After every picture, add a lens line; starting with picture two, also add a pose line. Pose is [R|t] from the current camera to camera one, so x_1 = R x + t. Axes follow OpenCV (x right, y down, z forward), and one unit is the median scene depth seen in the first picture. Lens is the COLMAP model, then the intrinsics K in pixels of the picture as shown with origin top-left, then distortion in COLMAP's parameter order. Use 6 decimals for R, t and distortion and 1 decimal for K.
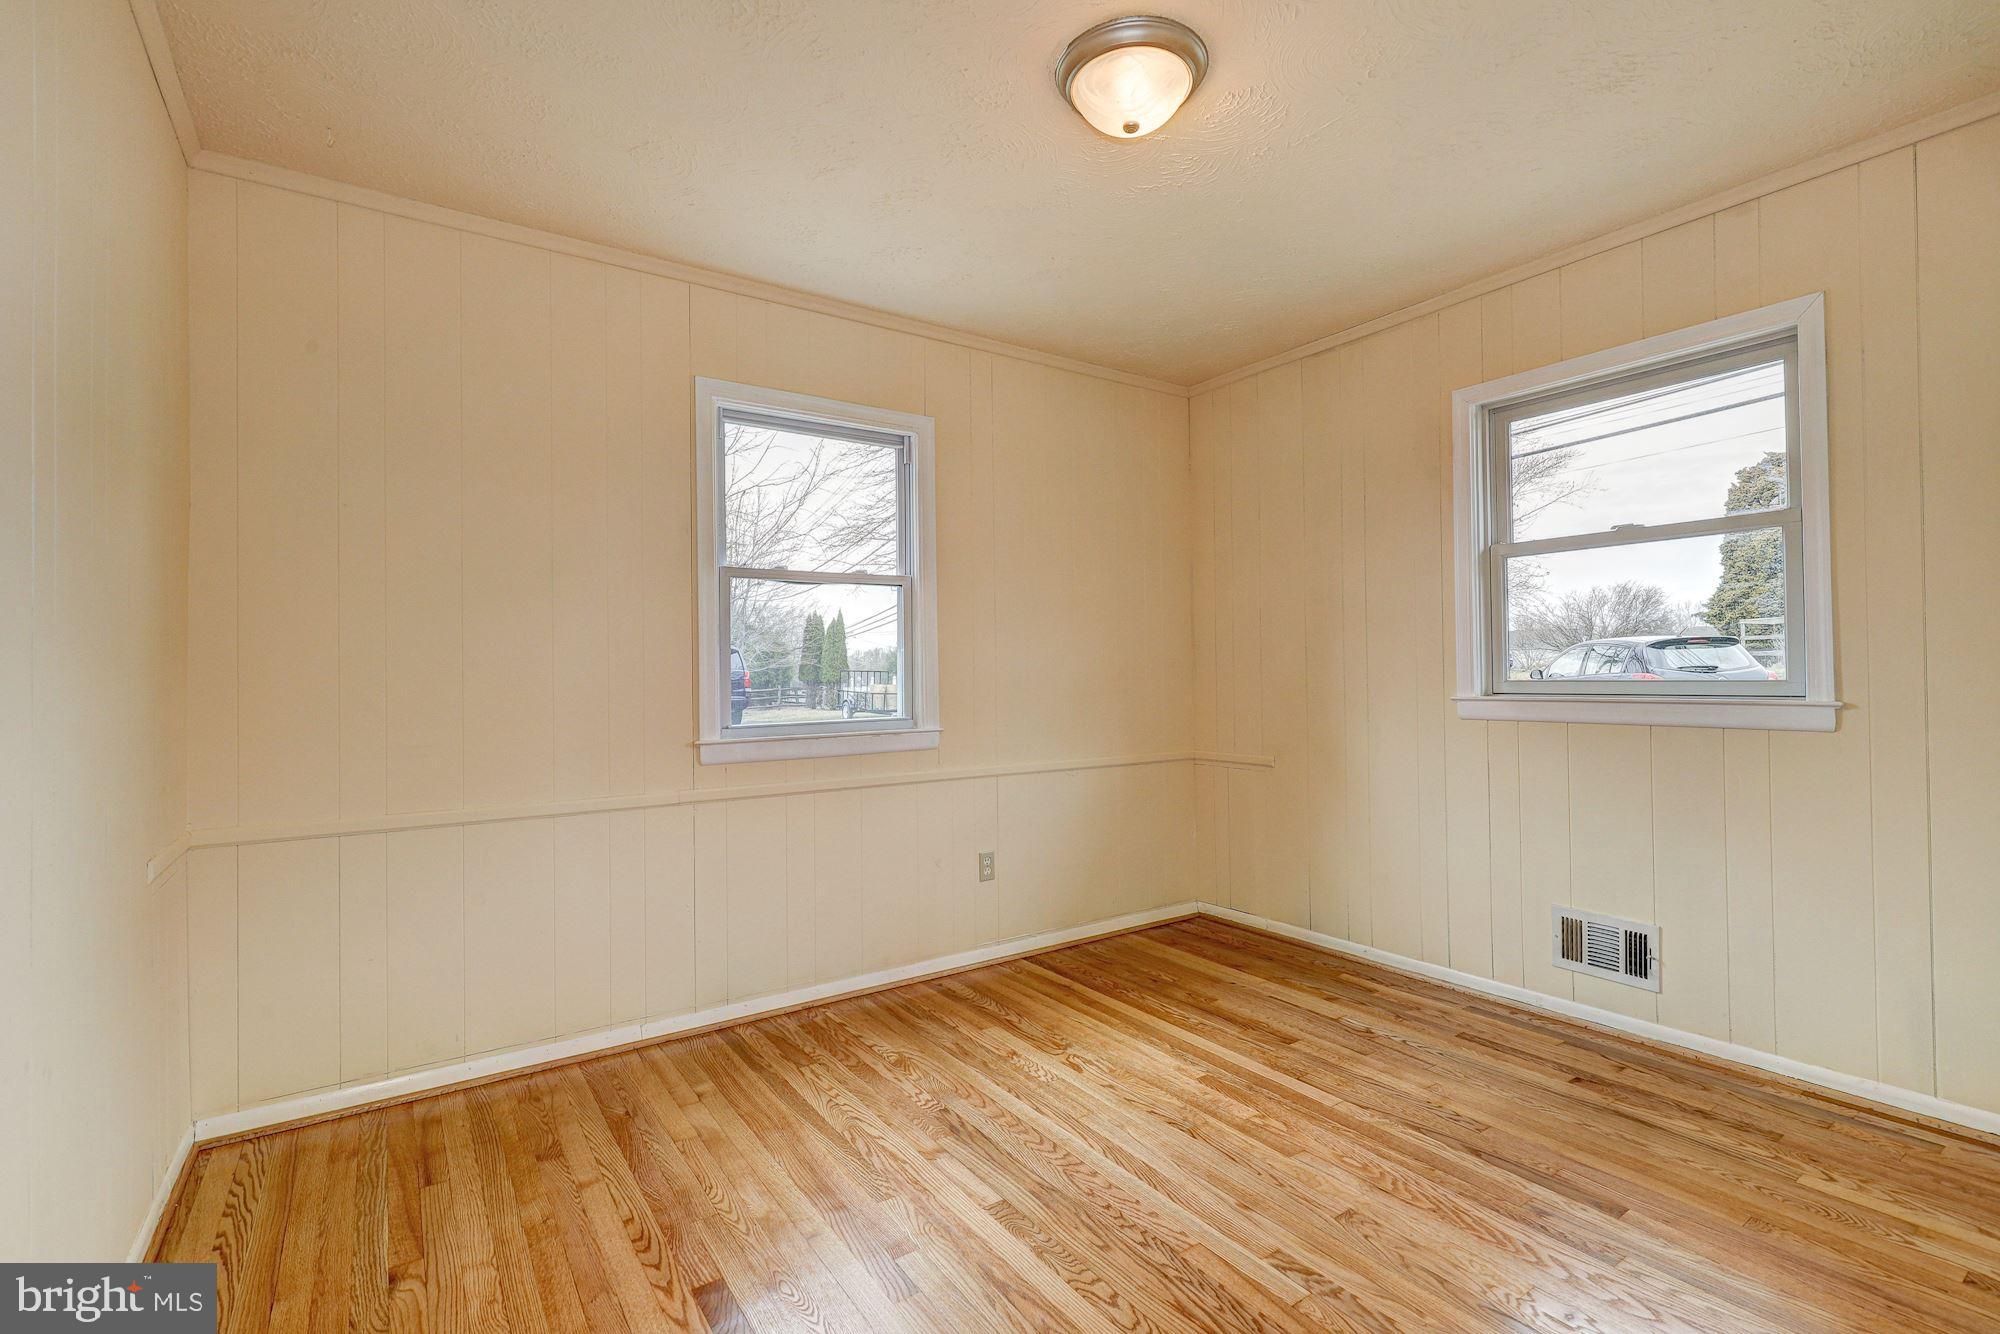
lens RADIAL K [[902.0, 0, 1011.0], [0, 902.0, 676.7], [0, 0, 1]] dist [0.001047, 0.000031]
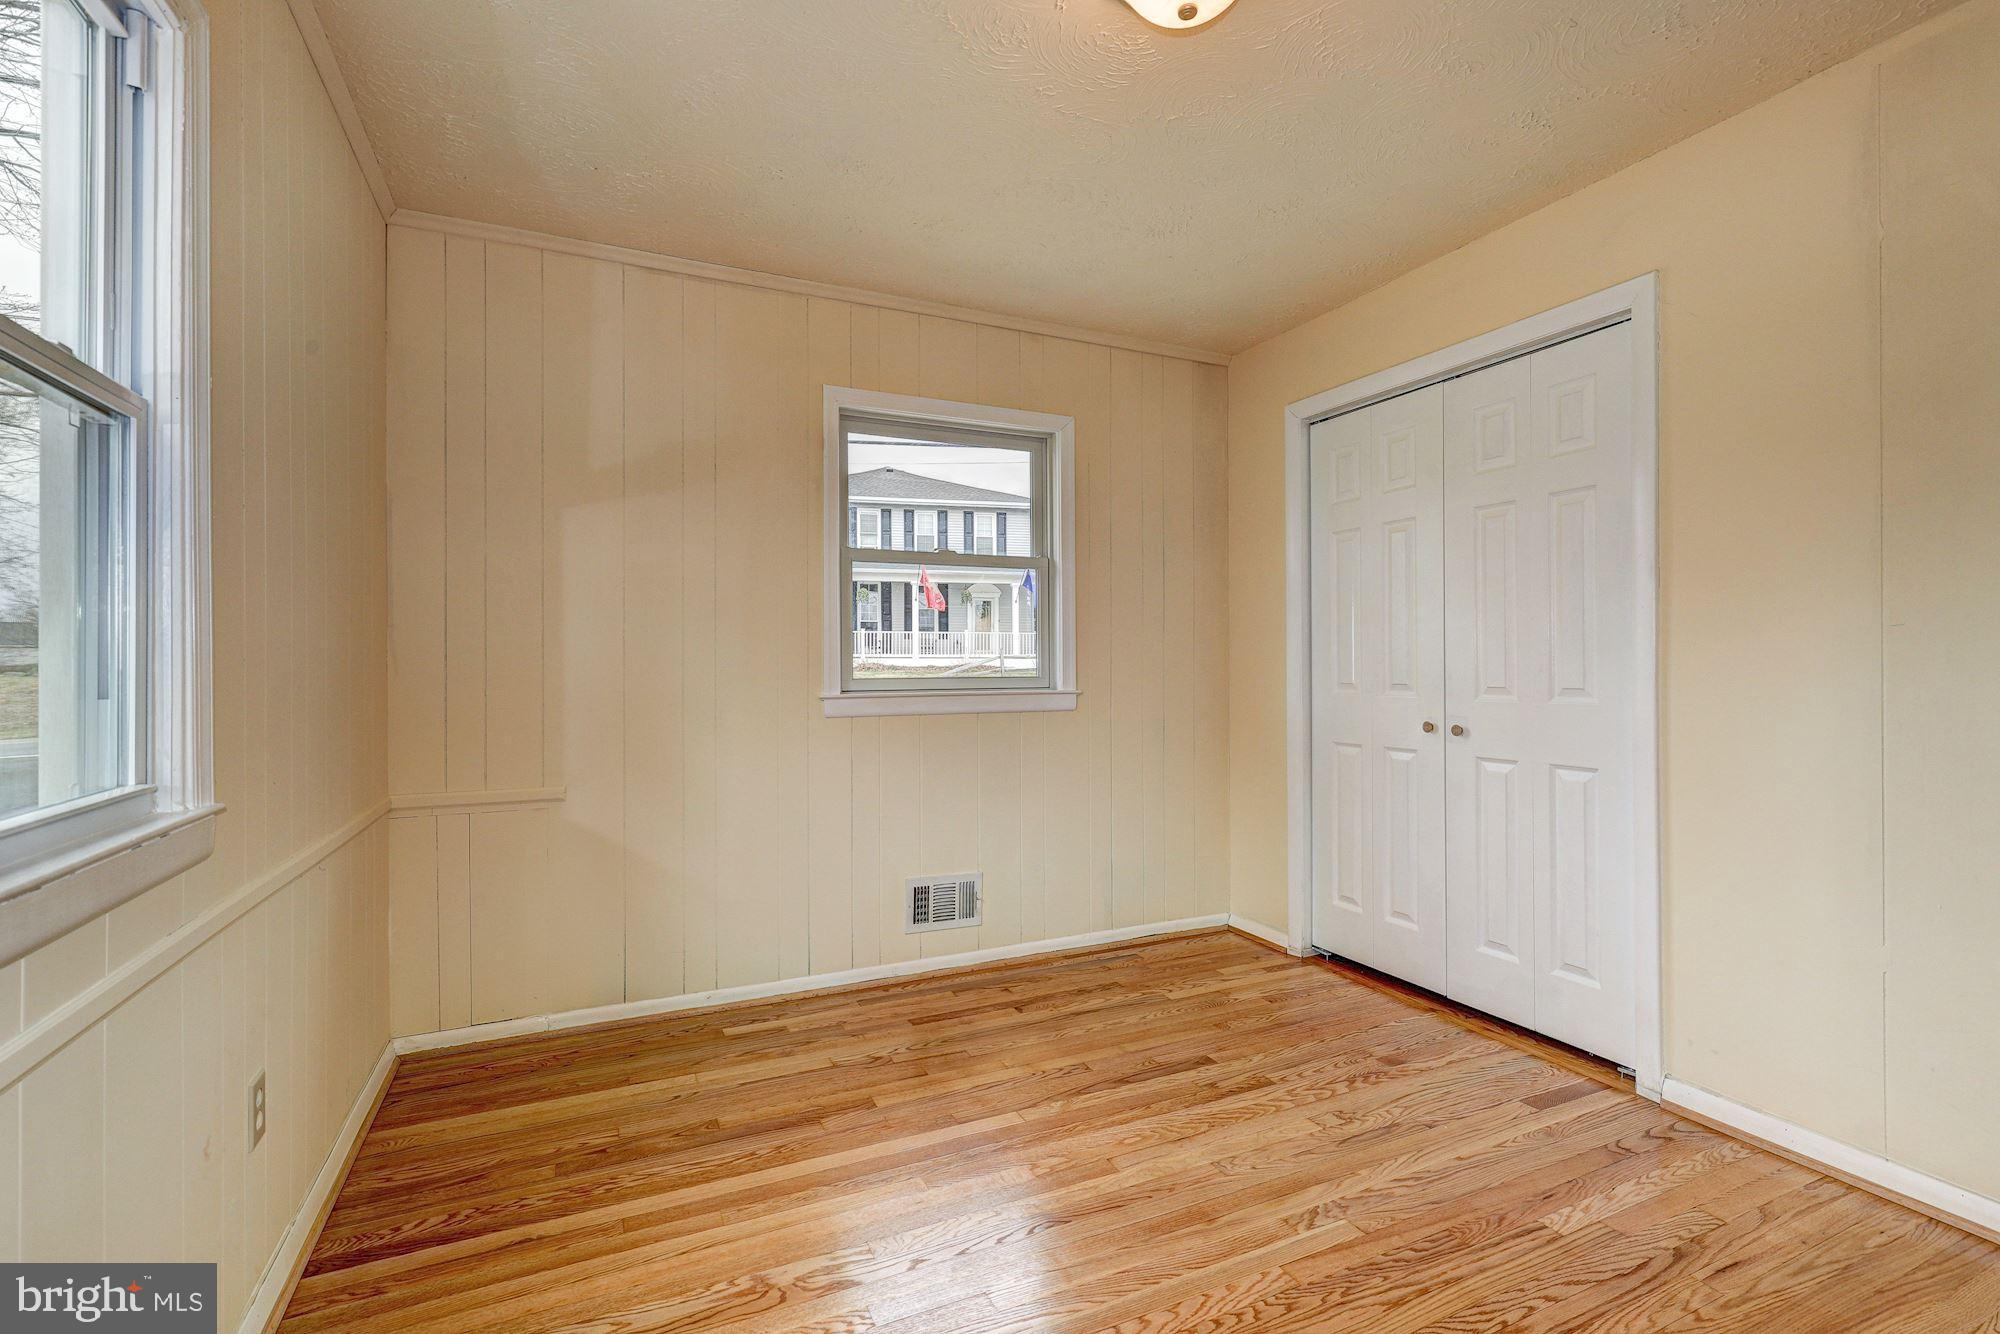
lens RADIAL K [[902.0, 0, 1011.2], [0, 902.0, 667.2], [0, 0, 1]] dist [0.001047, 0.000031]
pose [[0.166602, 0.010781, 0.985965, -0.525593], [0.003719, 0.999926, -0.011562, 0.005053], [-0.986017, 0.005593, 0.166550, 0.752191]]
